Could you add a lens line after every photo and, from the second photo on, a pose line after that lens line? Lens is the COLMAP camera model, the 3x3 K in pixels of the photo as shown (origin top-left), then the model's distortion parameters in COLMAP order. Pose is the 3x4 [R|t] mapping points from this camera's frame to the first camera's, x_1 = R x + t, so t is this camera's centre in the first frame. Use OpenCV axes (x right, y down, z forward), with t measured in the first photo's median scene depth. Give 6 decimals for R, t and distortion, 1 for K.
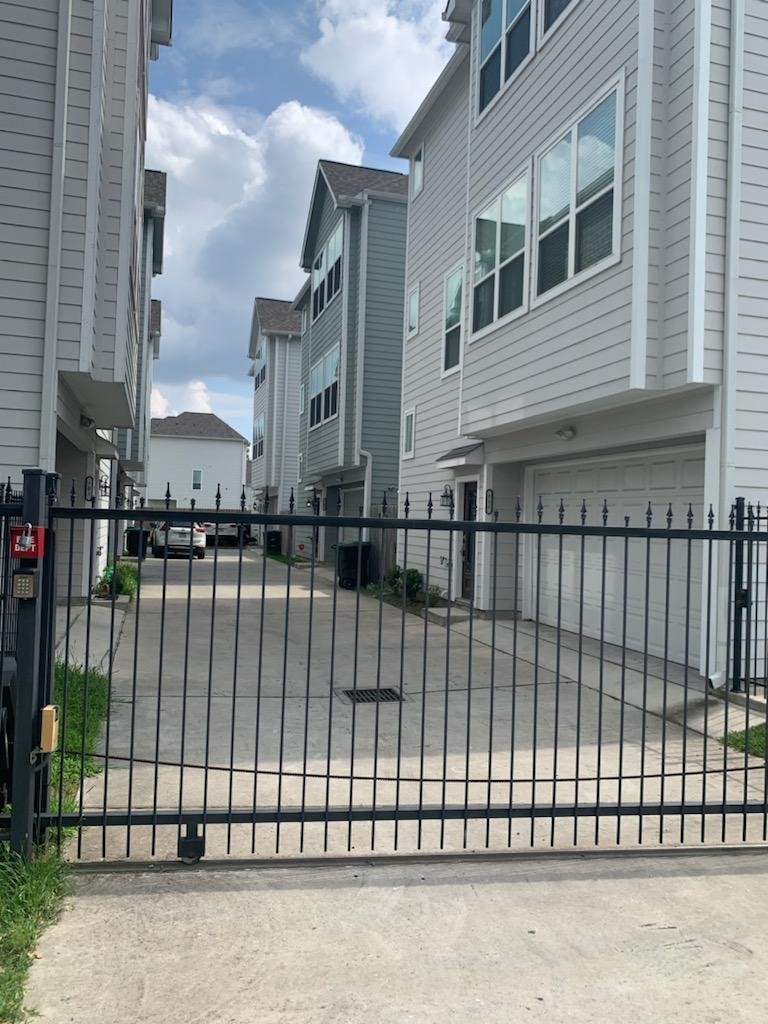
lens RADIAL K [[809.2, 0, 413.6], [0, 809.2, 521.4], [0, 0, 1]] dist [0.033823, -0.043817]
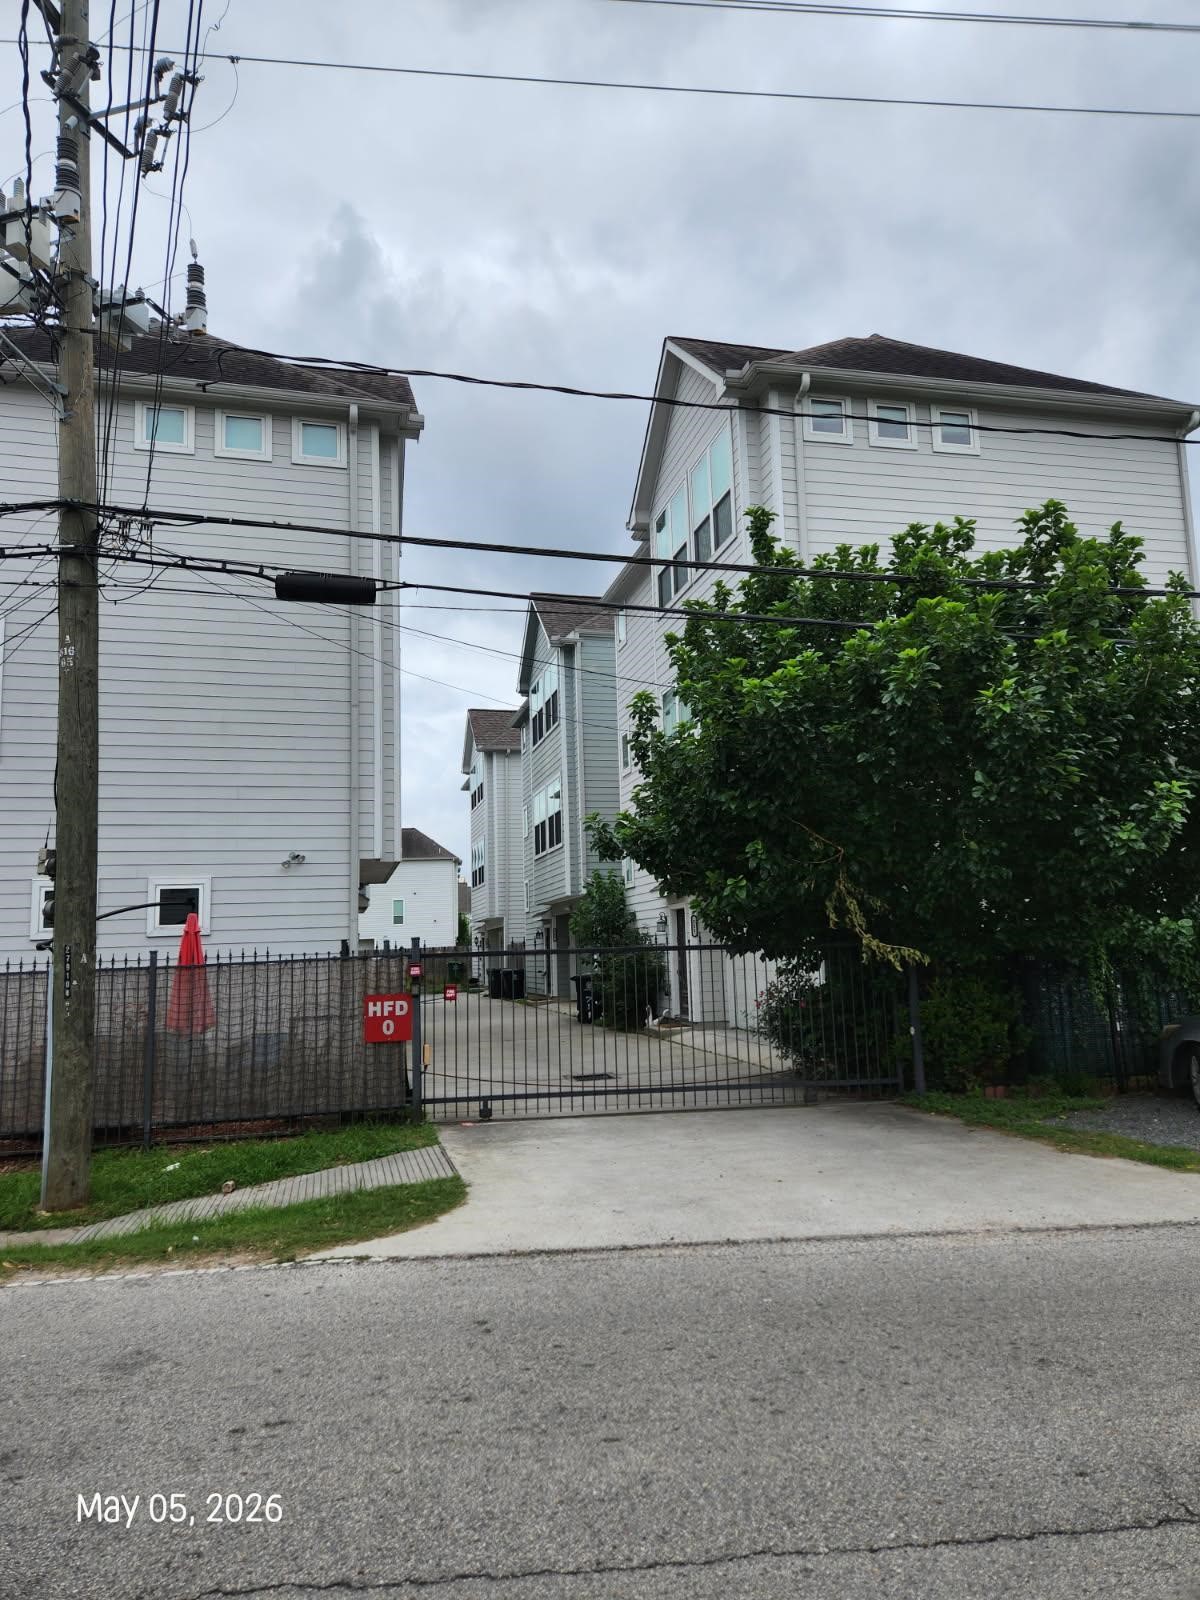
lens RADIAL K [[1114.5, 0, 619.4], [0, 1114.5, 819.6], [0, 0, 1]] dist [0.085836, -0.093142]
pose [[0.996442, -0.066105, -0.052275, 0.045238], [0.059640, 0.991362, -0.116813, 0.001876], [0.059545, 0.113280, 0.991777, -0.322230]]
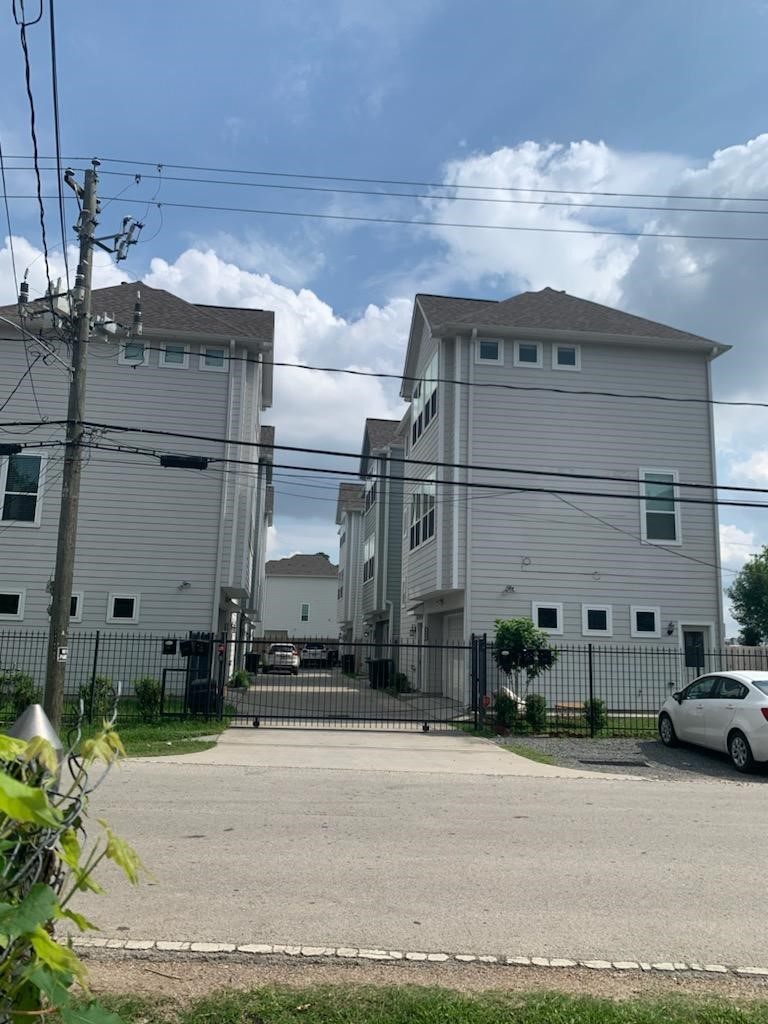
lens RADIAL K [[823.4, 0, 384.0], [0, 823.4, 512.0], [0, 0, 1]] dist [0.000270, -0.001580]
pose [[0.984381, -0.029570, -0.173549, 0.186035], [0.000420, 0.986185, -0.165646, 0.006129], [0.176050, 0.162986, 0.970795, -0.515106]]
